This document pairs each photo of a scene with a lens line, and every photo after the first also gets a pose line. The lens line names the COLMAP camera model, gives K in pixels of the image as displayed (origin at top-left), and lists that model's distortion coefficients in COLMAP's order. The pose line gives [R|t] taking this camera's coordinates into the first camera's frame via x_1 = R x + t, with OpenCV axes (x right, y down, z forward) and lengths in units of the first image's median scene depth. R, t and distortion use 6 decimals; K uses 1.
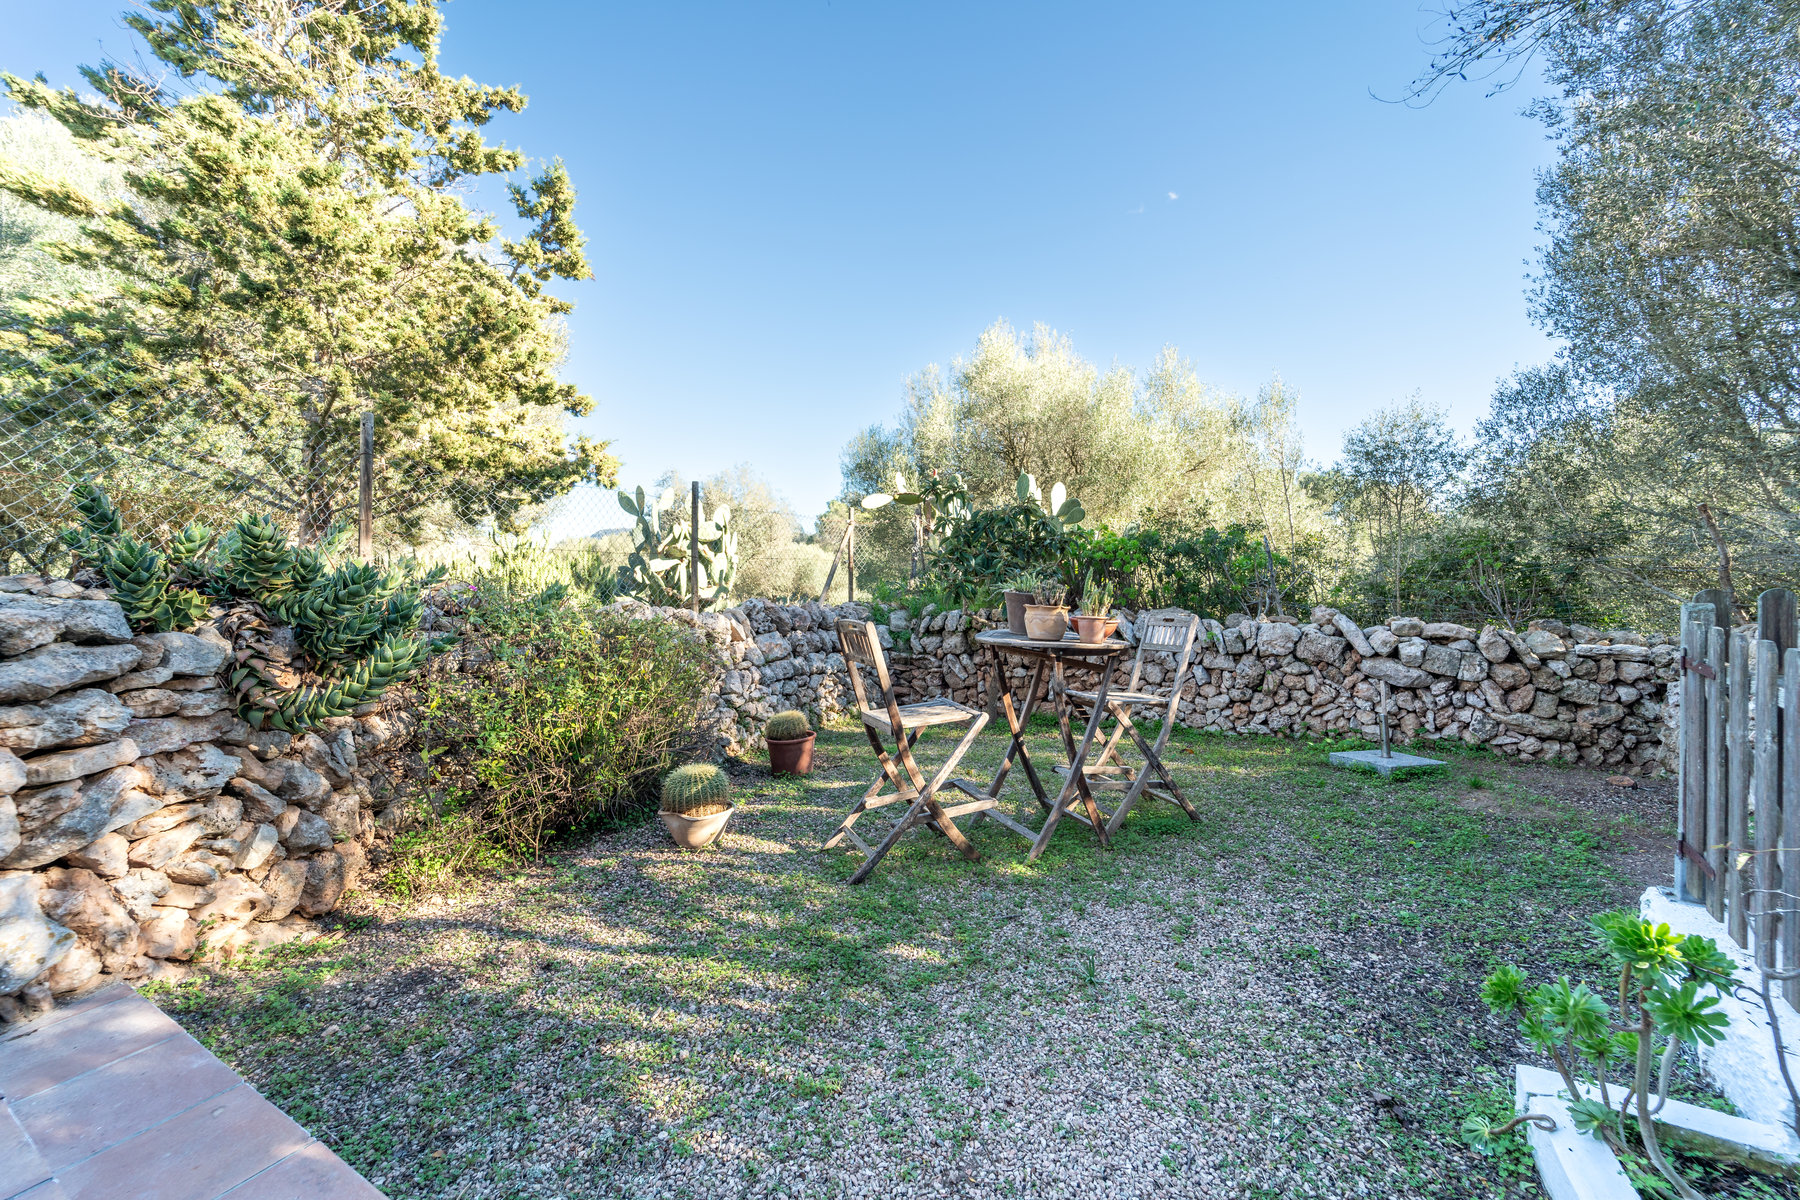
lens RADIAL K [[728.4, 0, 900.0], [0, 728.4, 600.0], [0, 0, 1]] dist [-0.000111, -0.000693]
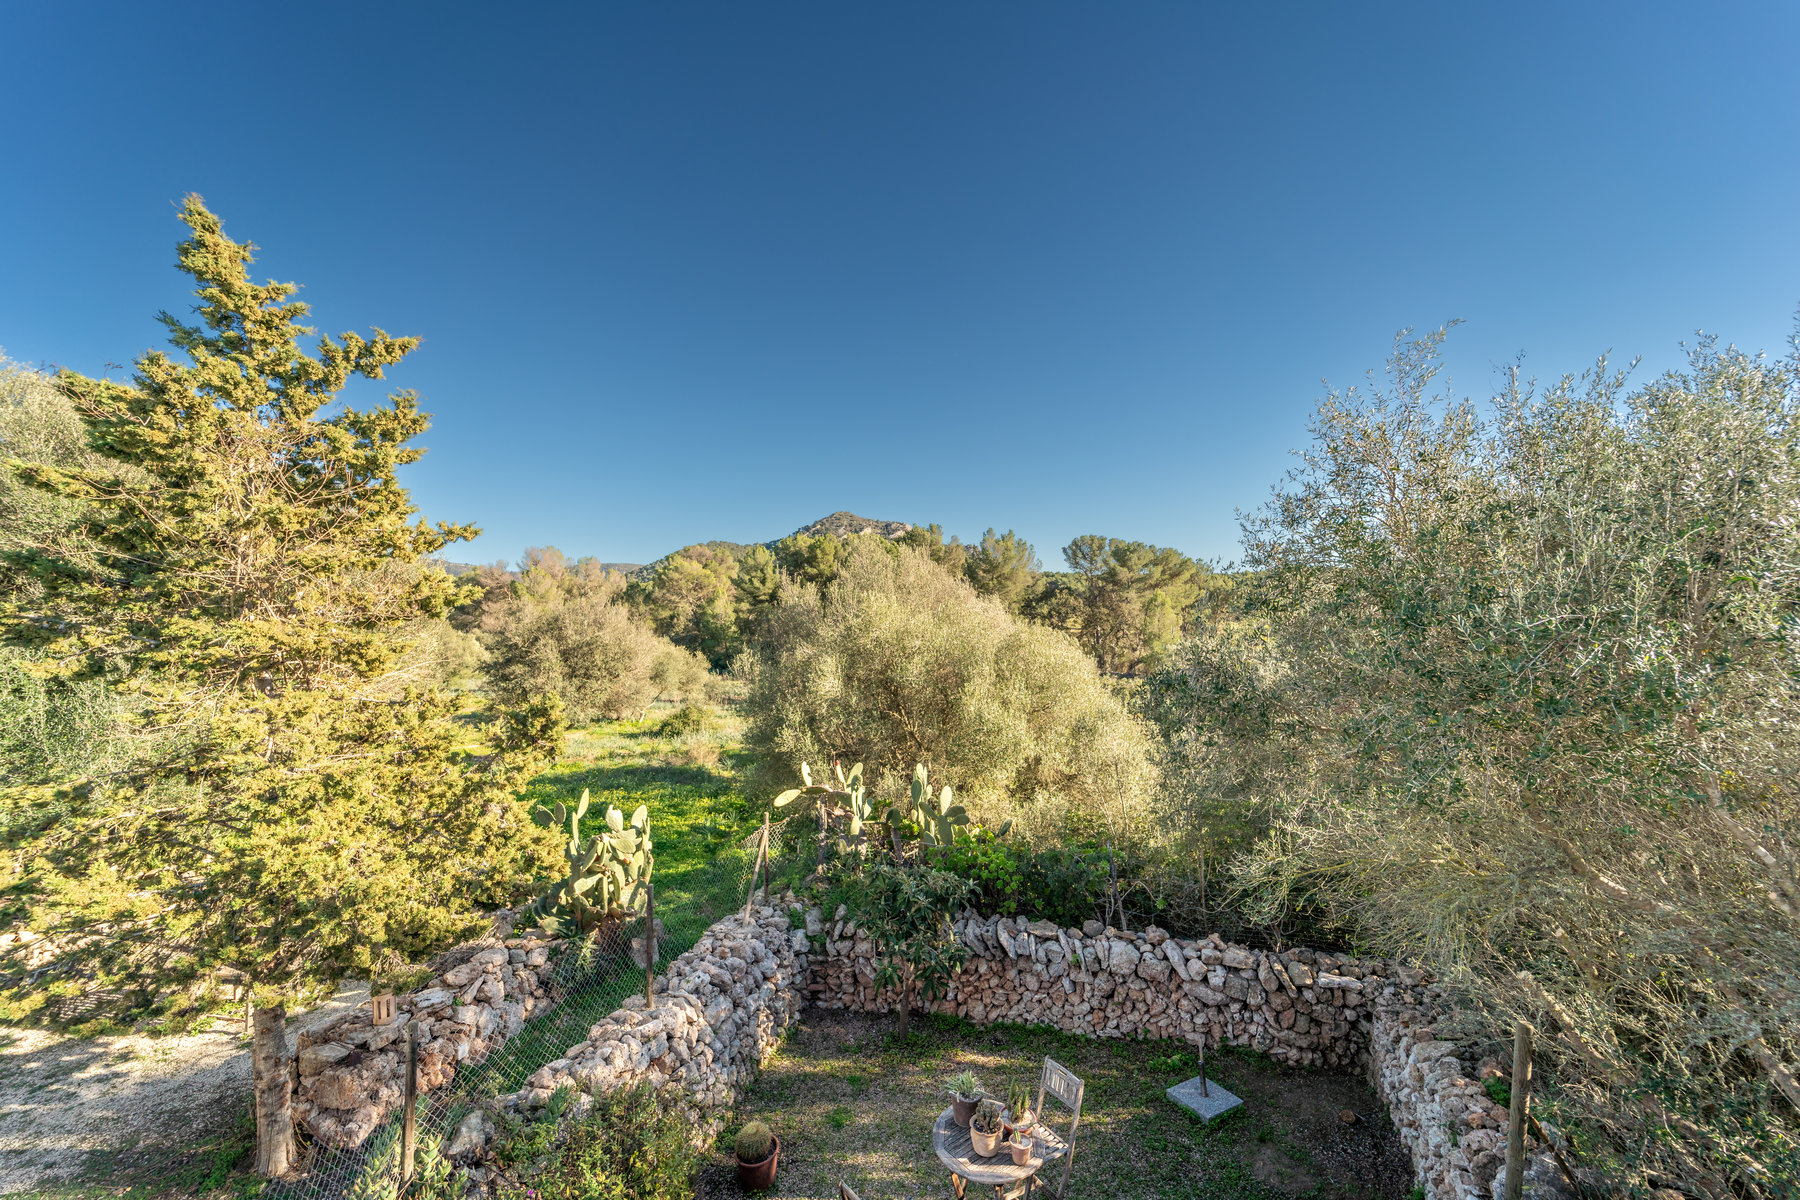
lens RADIAL K [[728.4, 0, 900.0], [0, 728.4, 600.0], [0, 0, 1]] dist [-0.000111, -0.000693]
pose [[0.975265, -0.014192, 0.220584, -0.150875], [0.022586, 0.999112, -0.035582, -0.571264], [-0.219883, 0.039684, 0.974719, -0.206766]]
